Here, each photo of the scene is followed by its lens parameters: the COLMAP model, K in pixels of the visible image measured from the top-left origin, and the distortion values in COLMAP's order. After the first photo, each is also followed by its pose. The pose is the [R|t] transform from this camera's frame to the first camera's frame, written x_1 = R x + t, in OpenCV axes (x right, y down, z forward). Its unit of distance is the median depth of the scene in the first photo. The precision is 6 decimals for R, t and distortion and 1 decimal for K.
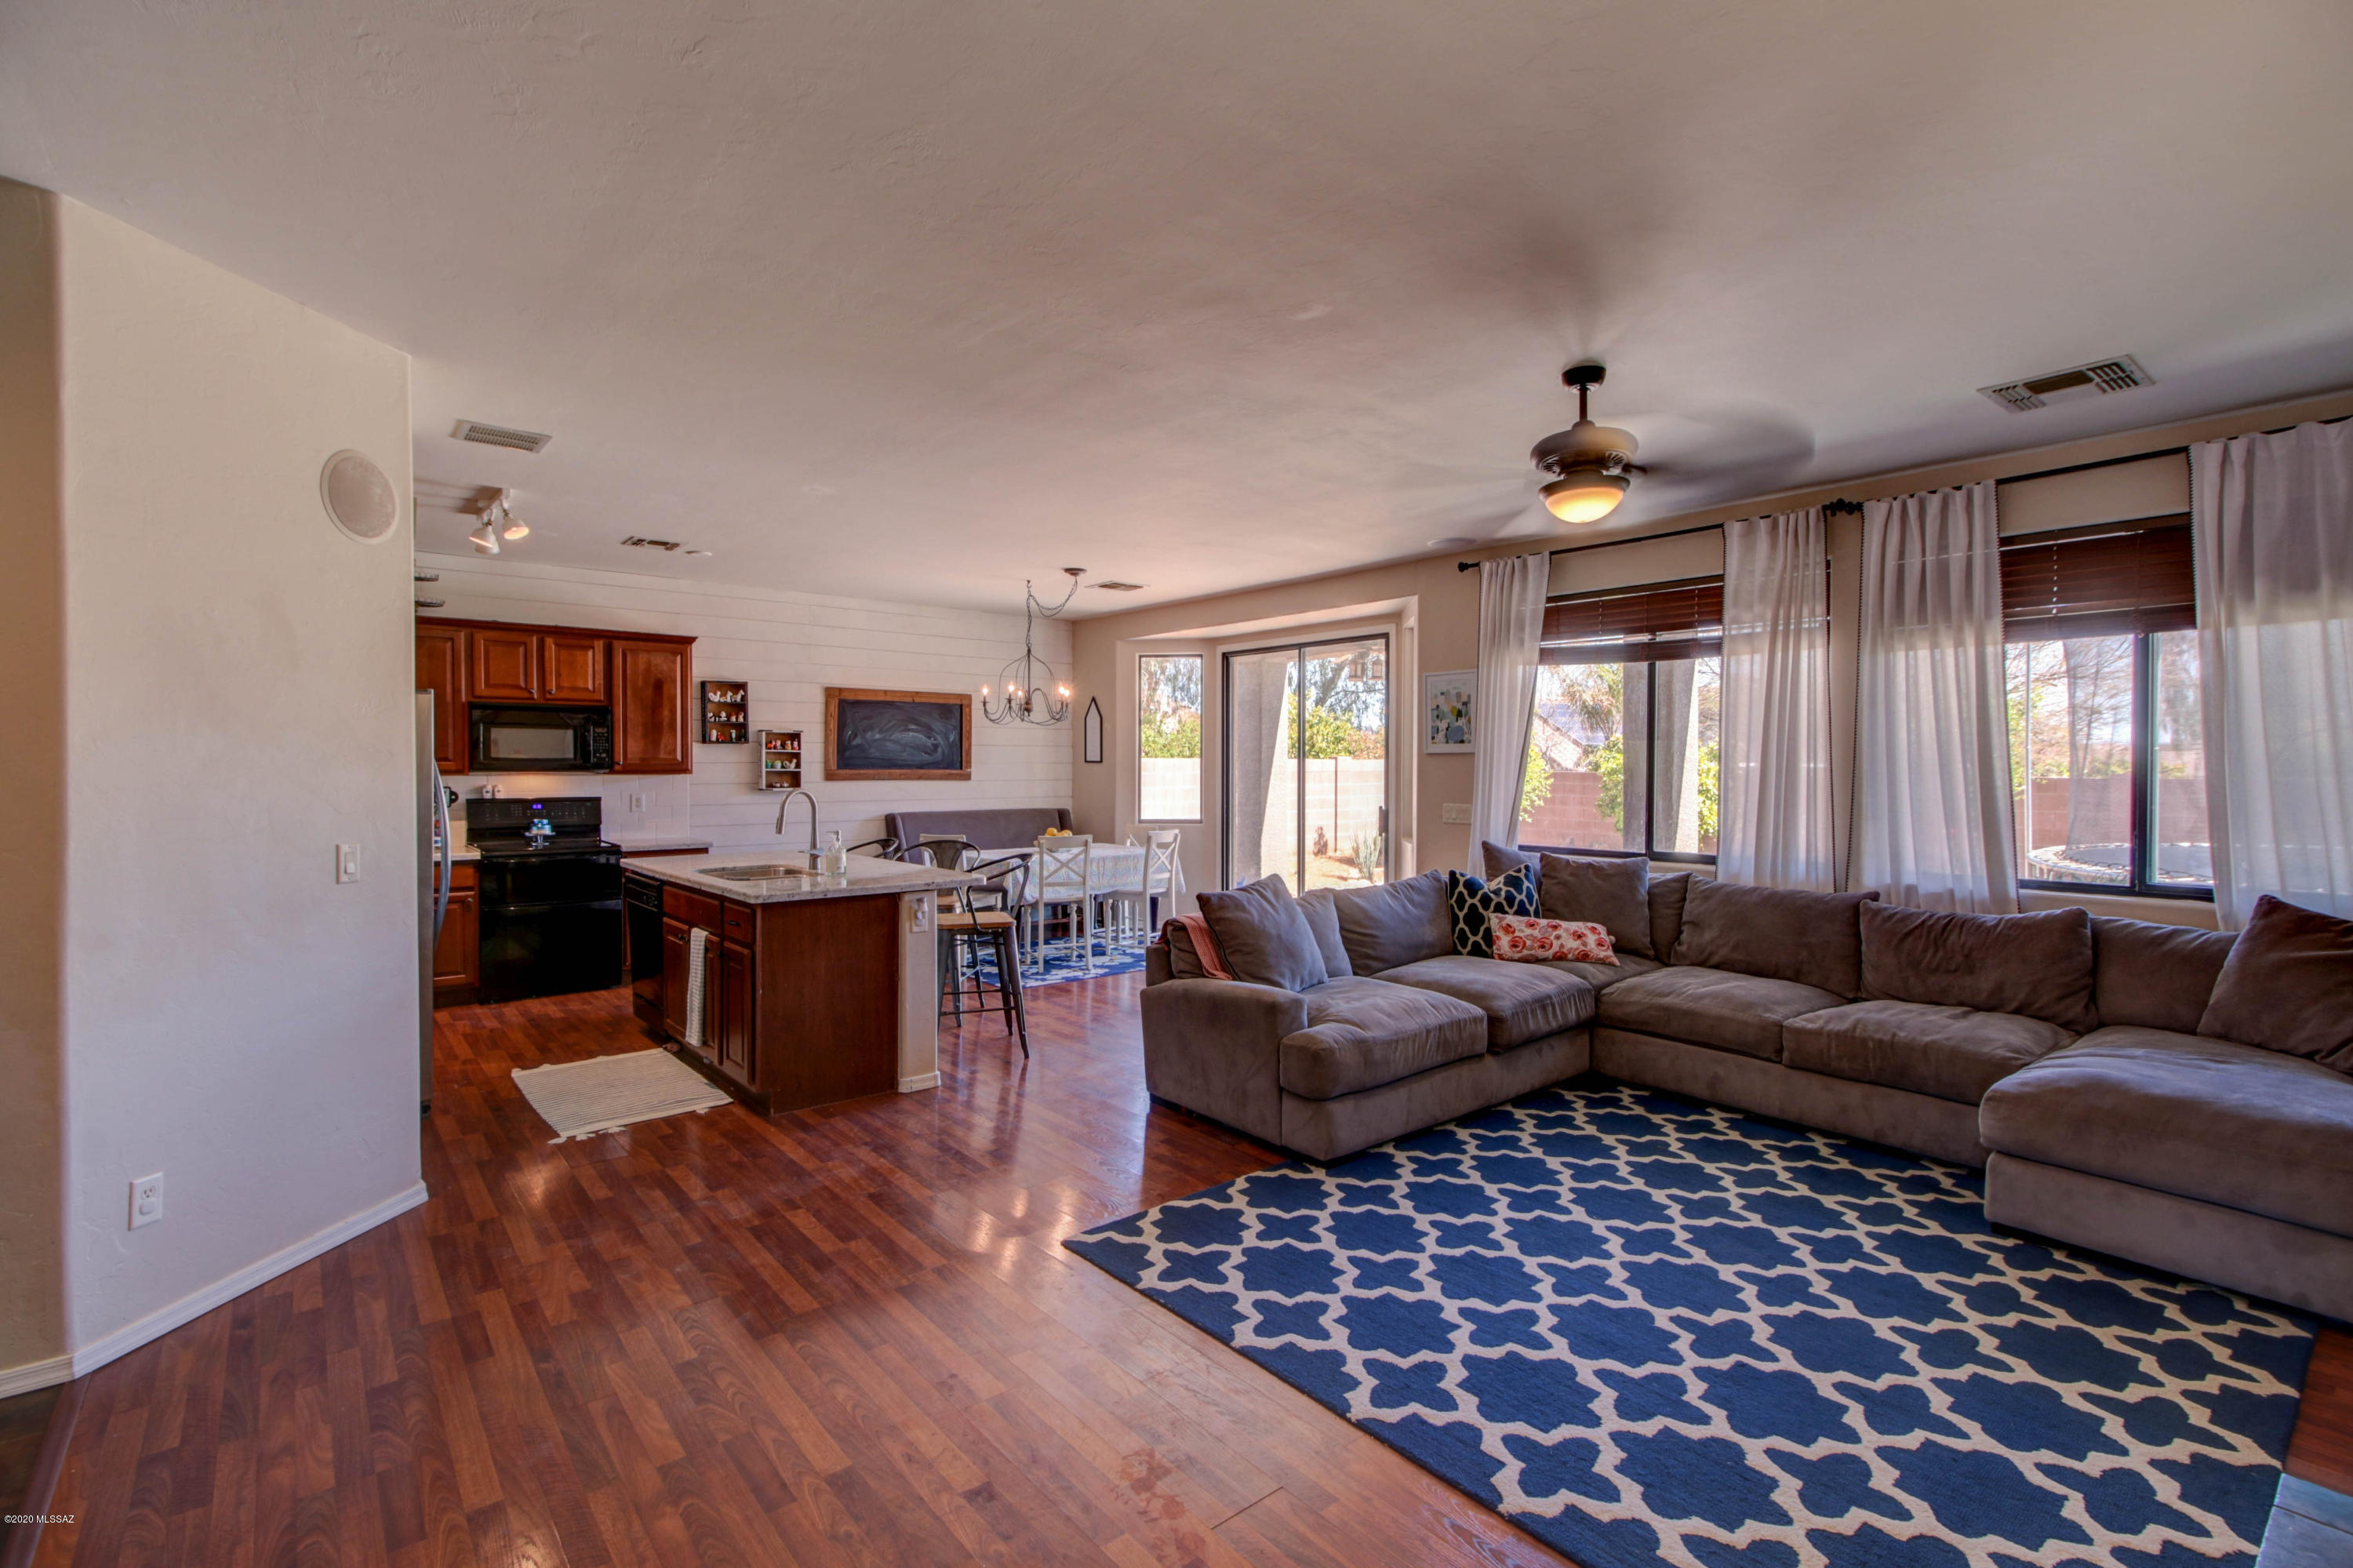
lens RADIAL K [[1073.7, 0, 1182.6], [0, 1073.7, 781.5], [0, 0, 1]] dist [0.016899, -0.007290]
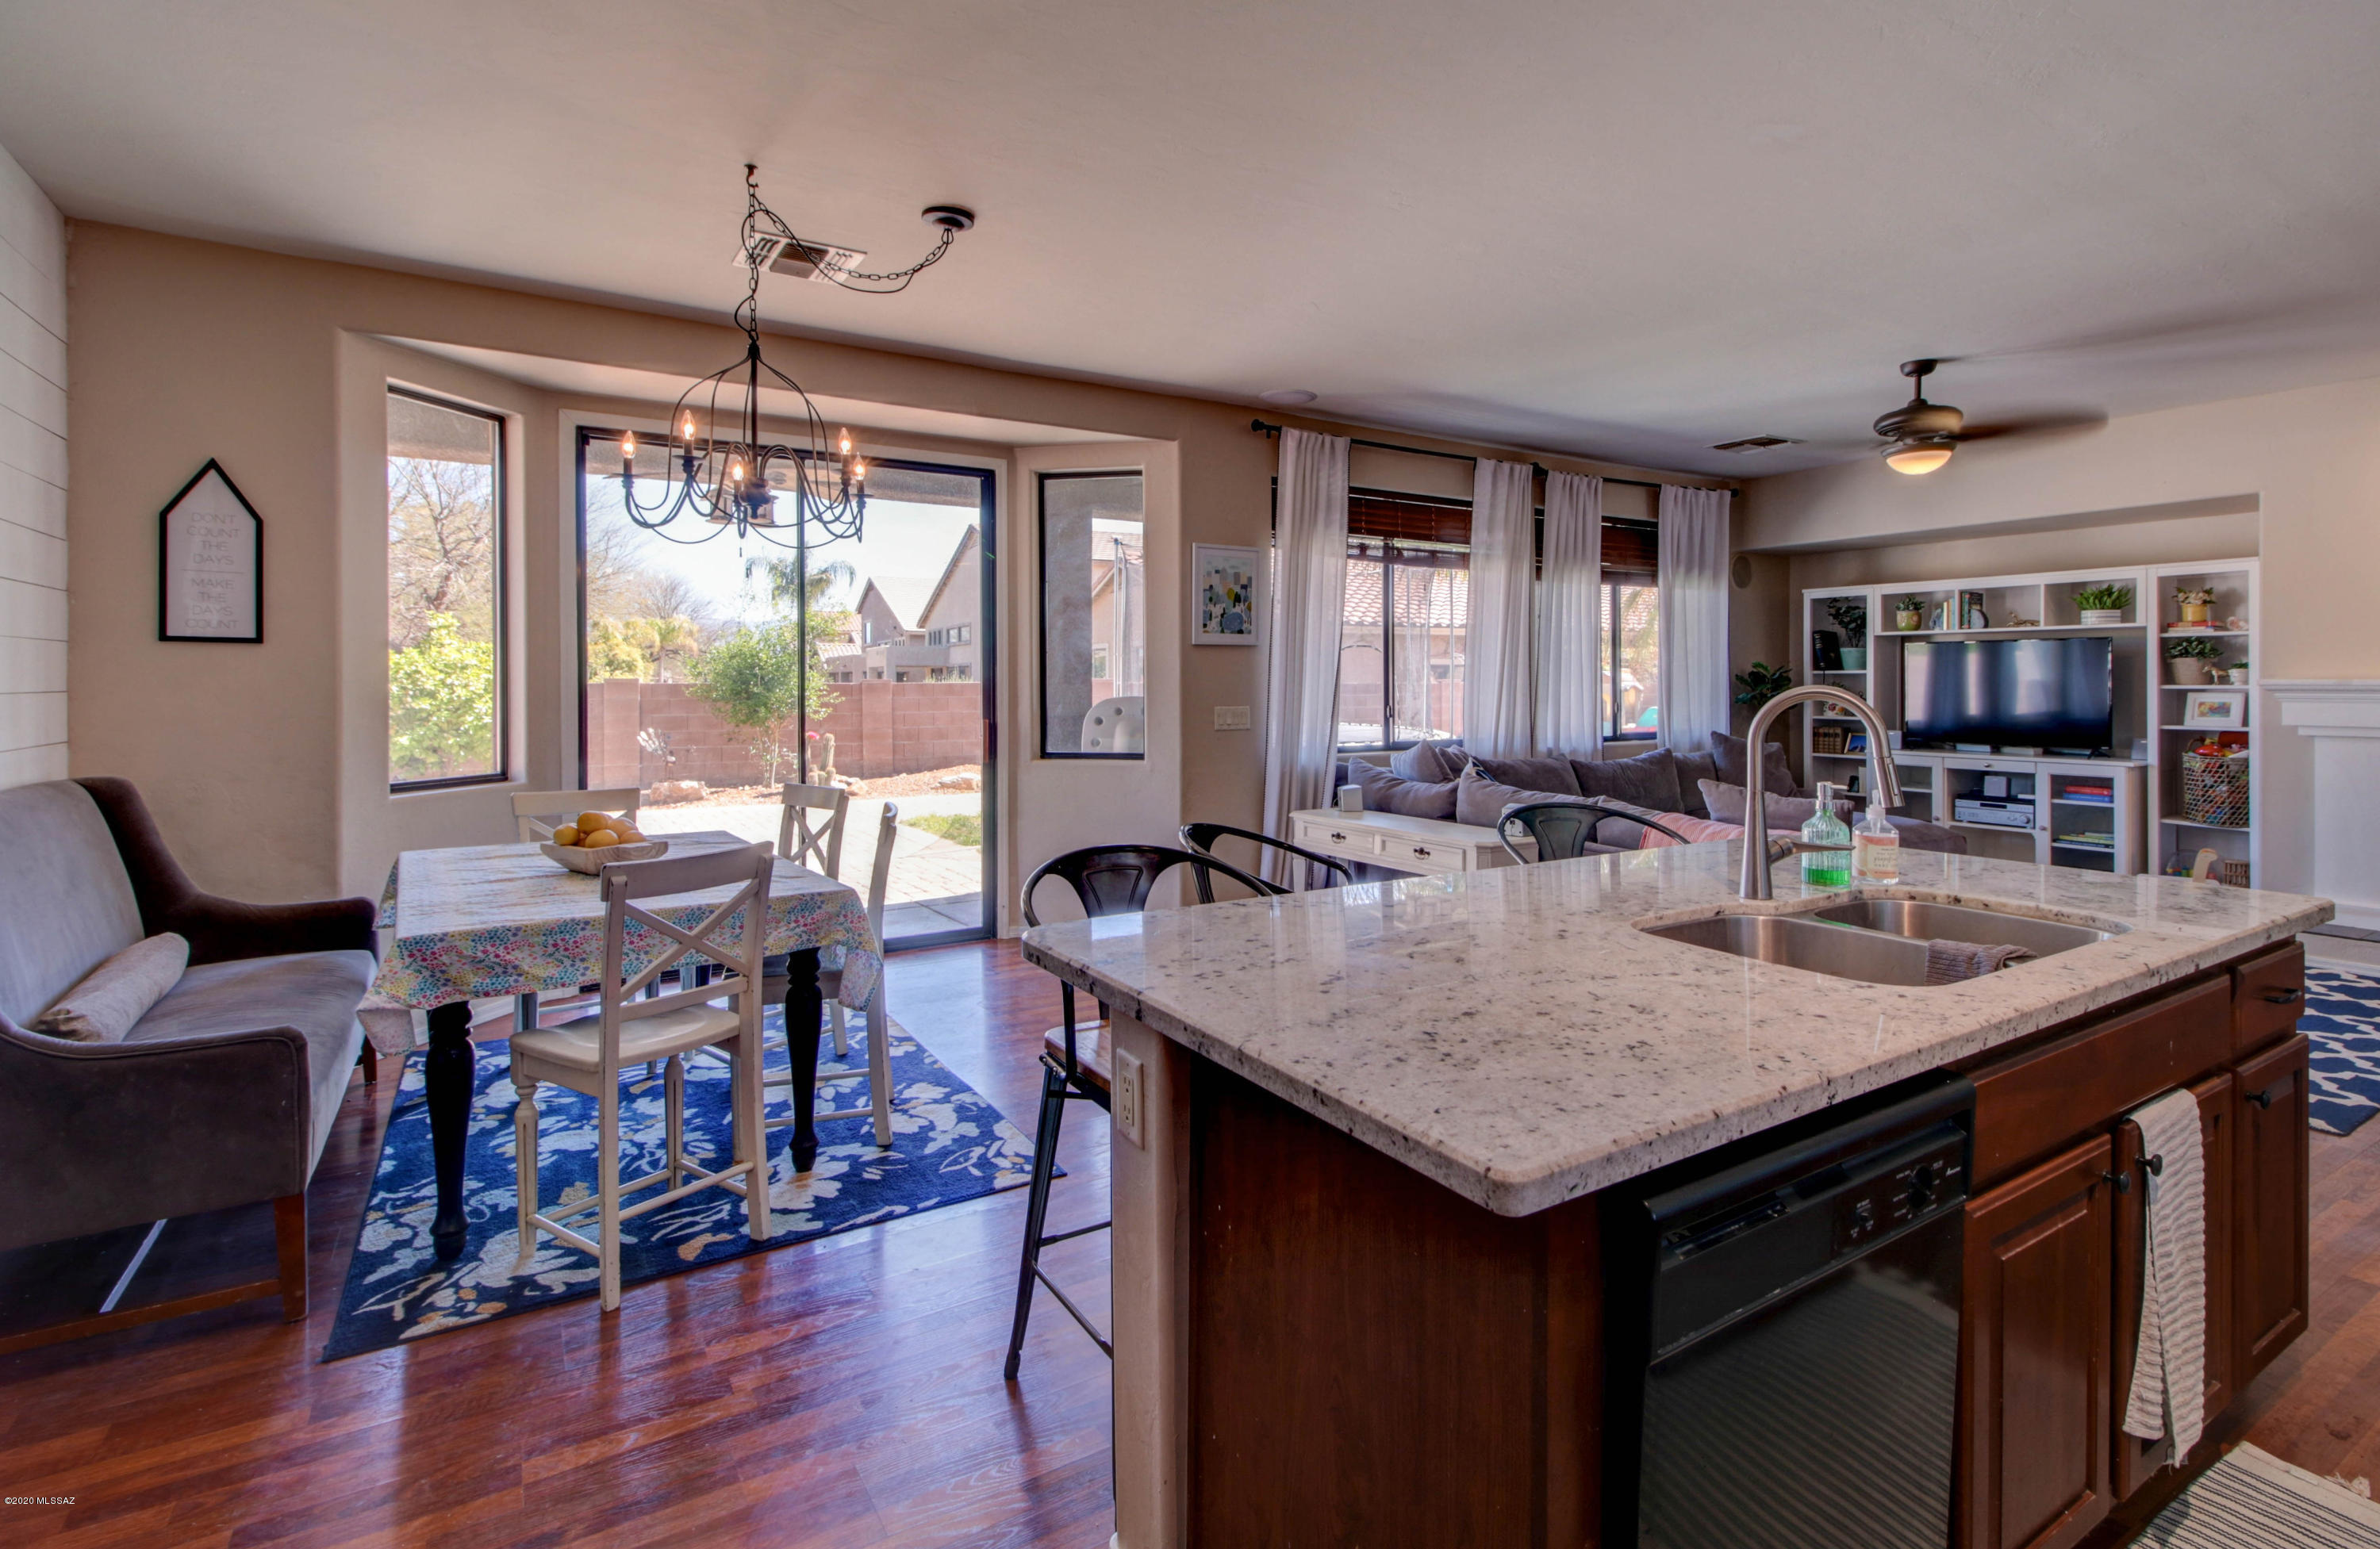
lens RADIAL K [[1119.7, 0, 1219.7], [0, 1119.7, 690.0], [0, 0, 1]] dist [0.026374, -0.001458]
pose [[0.128018, -0.009873, 0.991723, -0.618188], [0.015713, 0.999845, 0.007926, 0.001286], [-0.991647, 0.014568, 0.128153, 0.913608]]
